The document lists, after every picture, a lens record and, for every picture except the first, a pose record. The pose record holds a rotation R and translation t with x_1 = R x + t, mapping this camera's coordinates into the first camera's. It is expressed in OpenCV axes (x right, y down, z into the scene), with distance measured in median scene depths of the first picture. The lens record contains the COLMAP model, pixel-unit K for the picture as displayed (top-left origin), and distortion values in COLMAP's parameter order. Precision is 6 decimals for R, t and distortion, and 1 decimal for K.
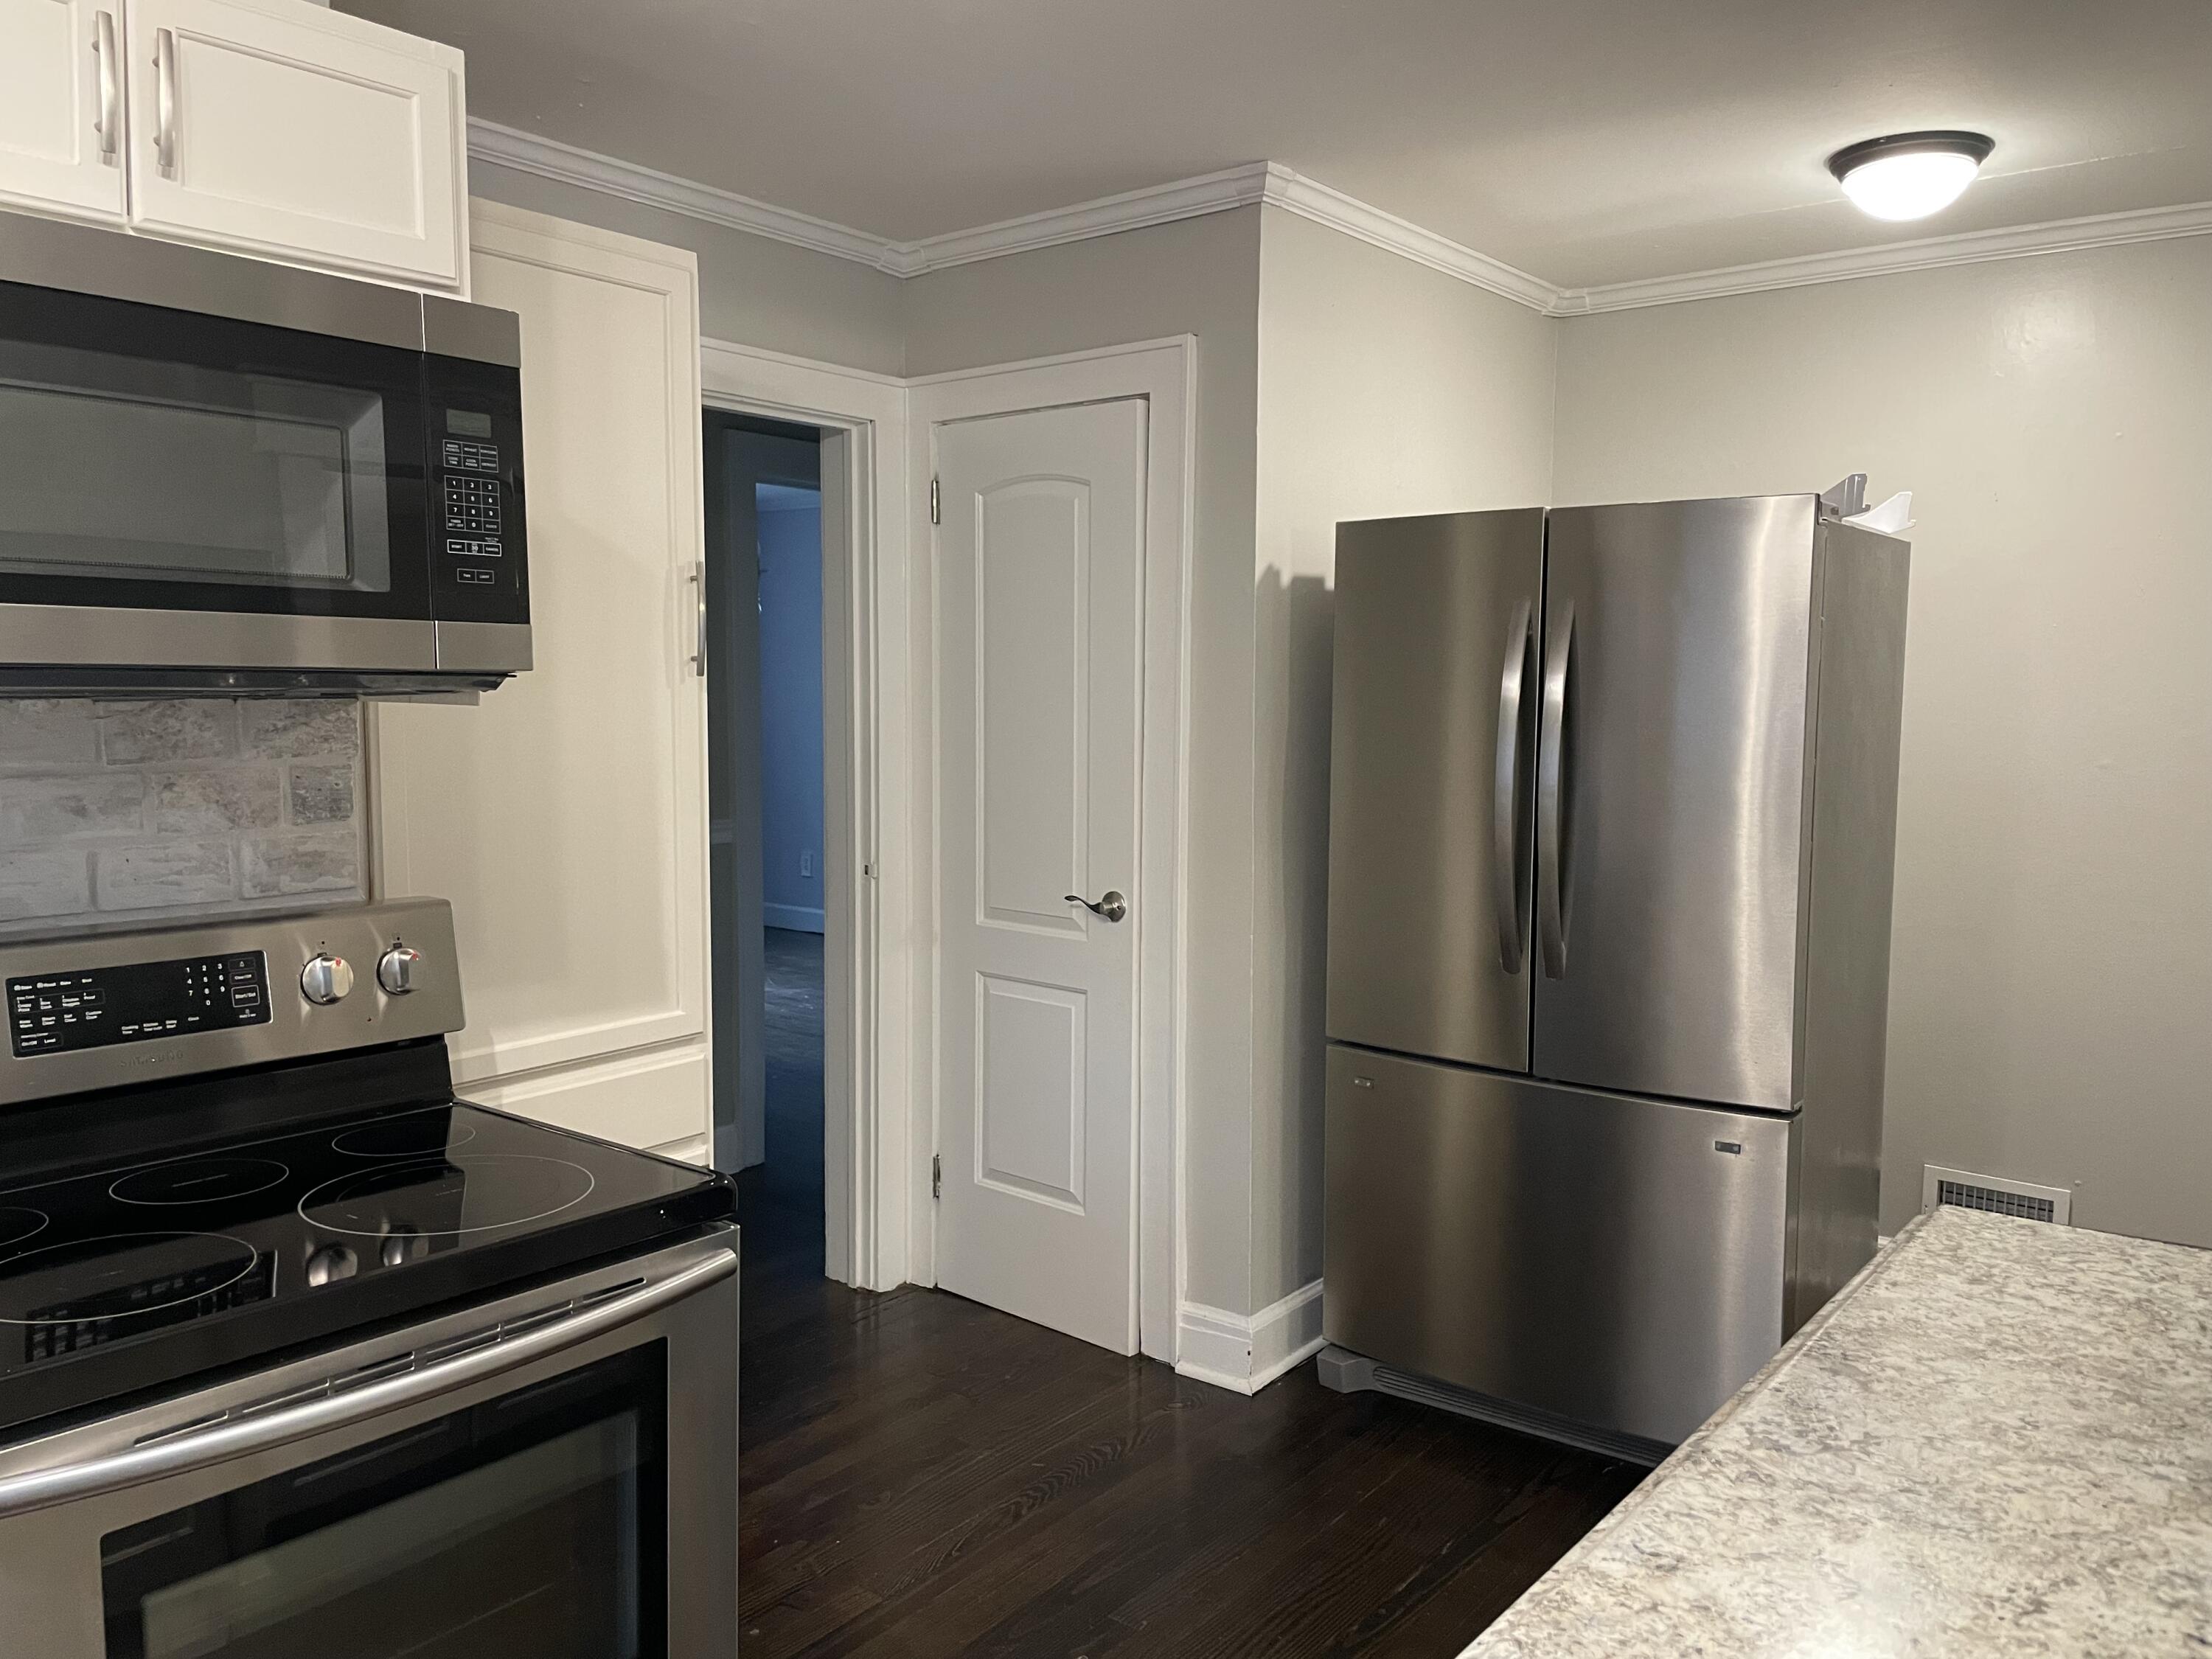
lens RADIAL K [[1678.9, 0, 1134.2], [0, 1678.9, 822.3], [0, 0, 1]] dist [0.087351, -0.131928]
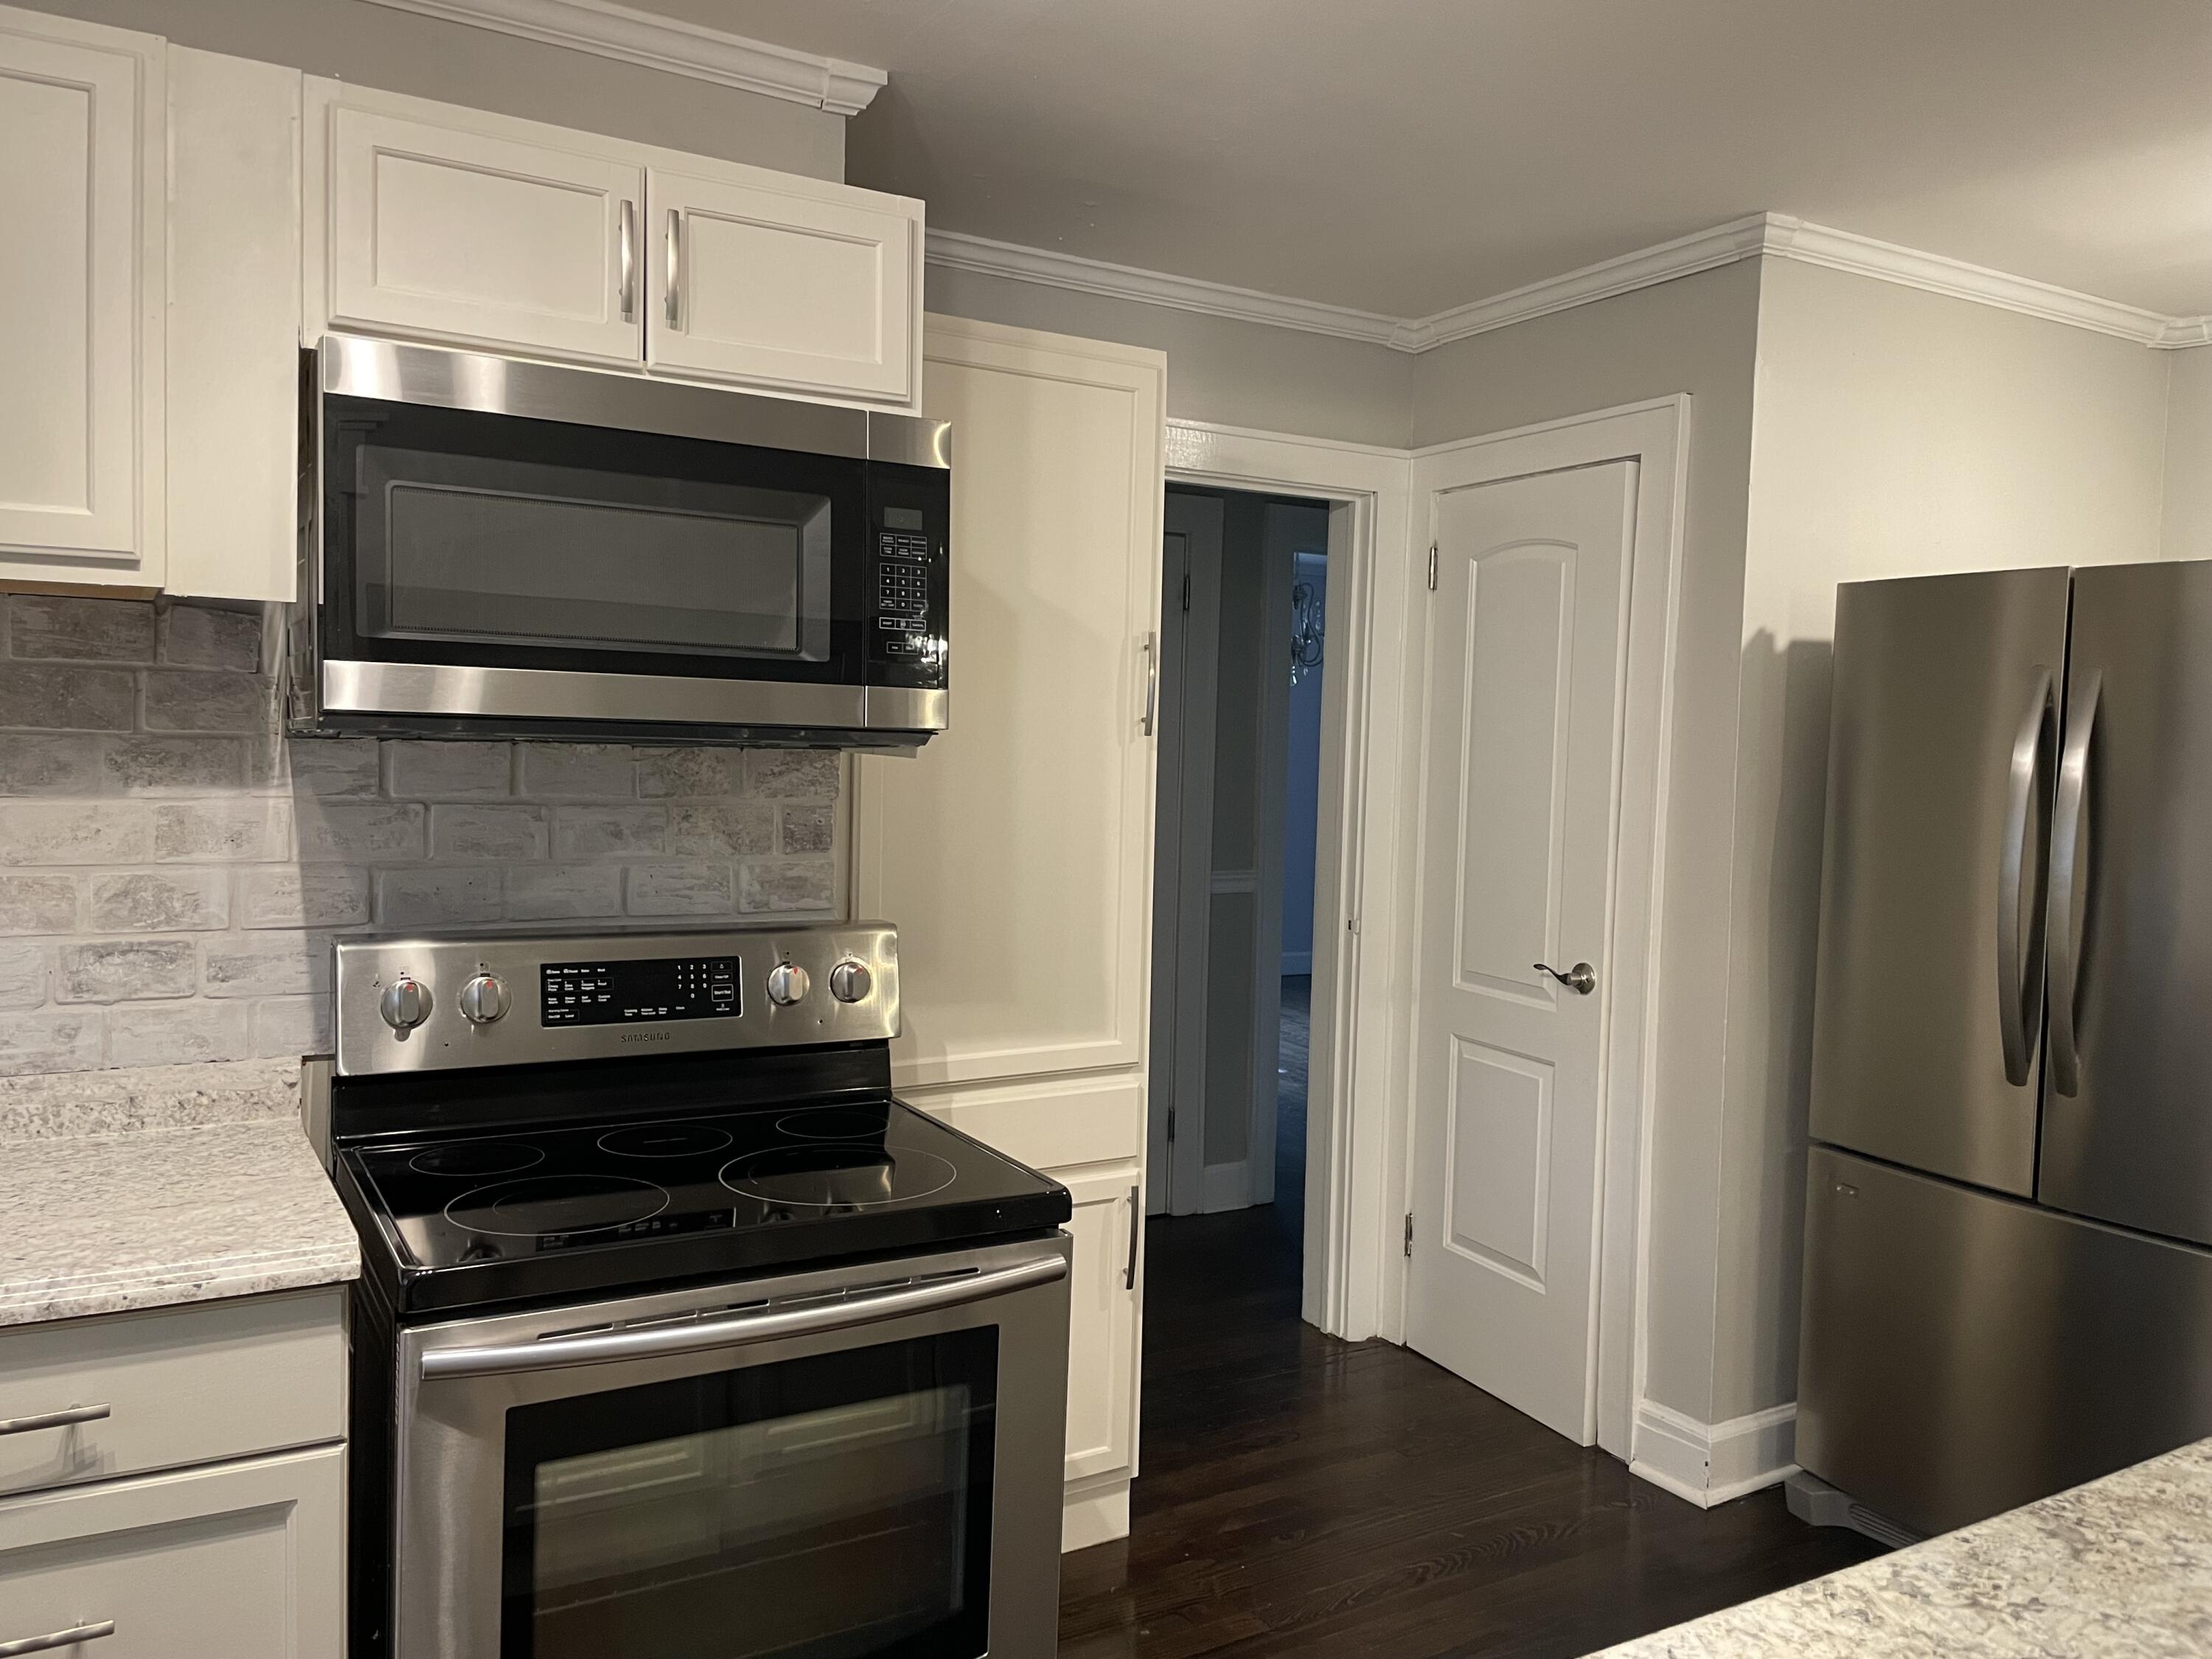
lens RADIAL K [[1678.9, 0, 1134.2], [0, 1678.9, 822.3], [0, 0, 1]] dist [0.087351, -0.131928]
pose [[0.932304, 0.039453, -0.359518, 0.123497], [-0.051841, 0.998345, -0.024877, -0.002943], [0.357942, 0.041831, 0.932807, -0.014104]]
